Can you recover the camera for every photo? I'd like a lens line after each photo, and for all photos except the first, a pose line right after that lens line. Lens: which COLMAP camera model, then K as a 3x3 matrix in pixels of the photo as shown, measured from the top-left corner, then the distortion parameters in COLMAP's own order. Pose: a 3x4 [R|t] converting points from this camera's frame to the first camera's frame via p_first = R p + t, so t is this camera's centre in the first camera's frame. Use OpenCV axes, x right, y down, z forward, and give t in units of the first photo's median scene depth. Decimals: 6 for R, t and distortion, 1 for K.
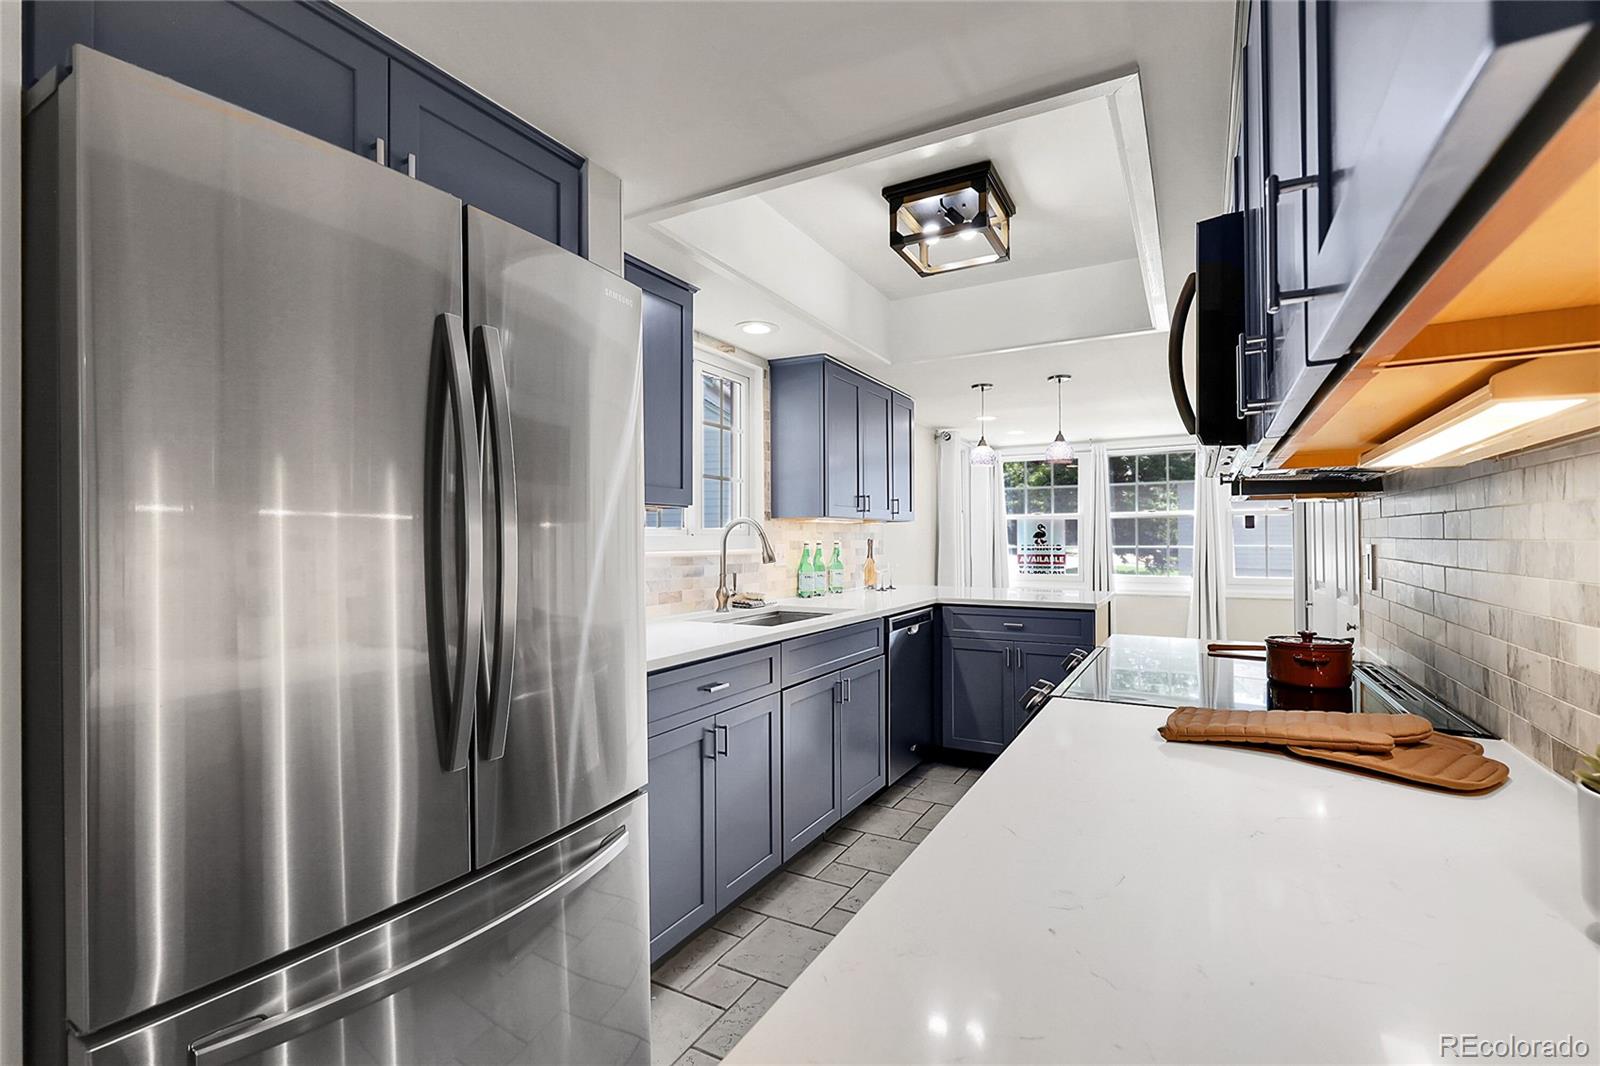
lens RADIAL K [[722.8, 0, 801.6], [0, 722.8, 538.9], [0, 0, 1]] dist [0.001214, -0.000110]
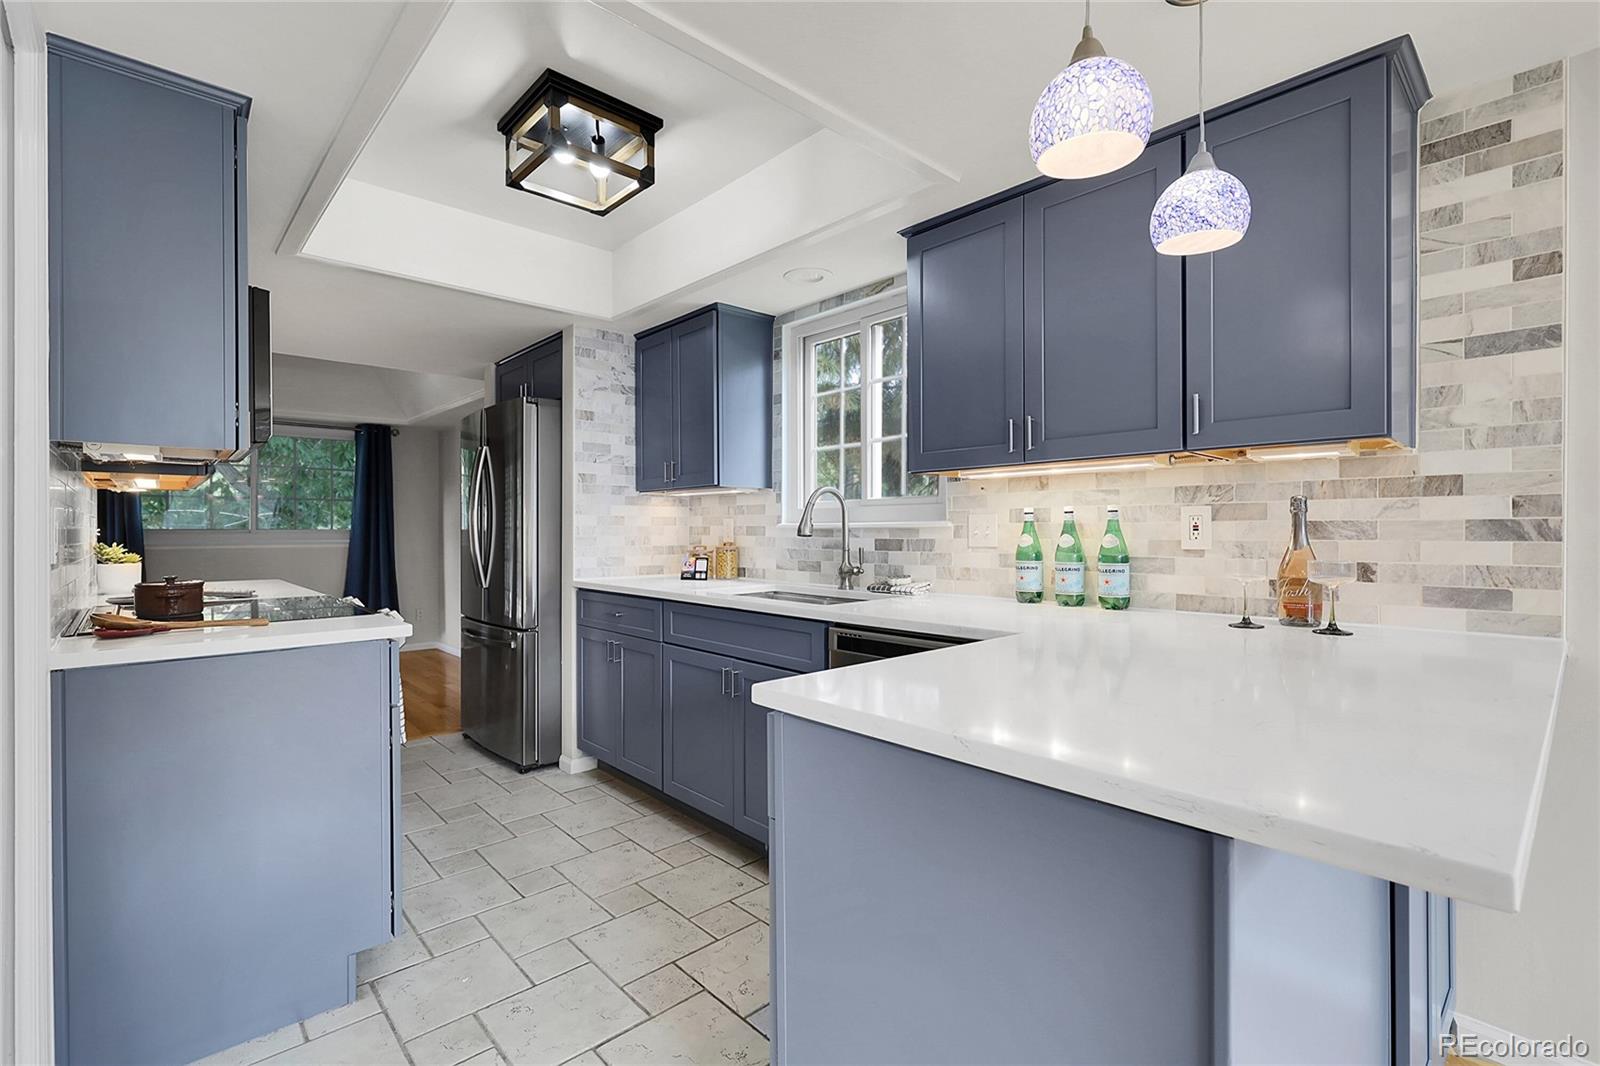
lens RADIAL K [[722.8, 0, 799.7], [0, 722.8, 530.3], [0, 0, 1]] dist [0.001214, -0.000110]
pose [[-0.317024, 0.011521, -0.948348, 0.813291], [0.007243, 0.999926, 0.009727, 0.016763], [0.948390, -0.003786, -0.317084, 1.284798]]
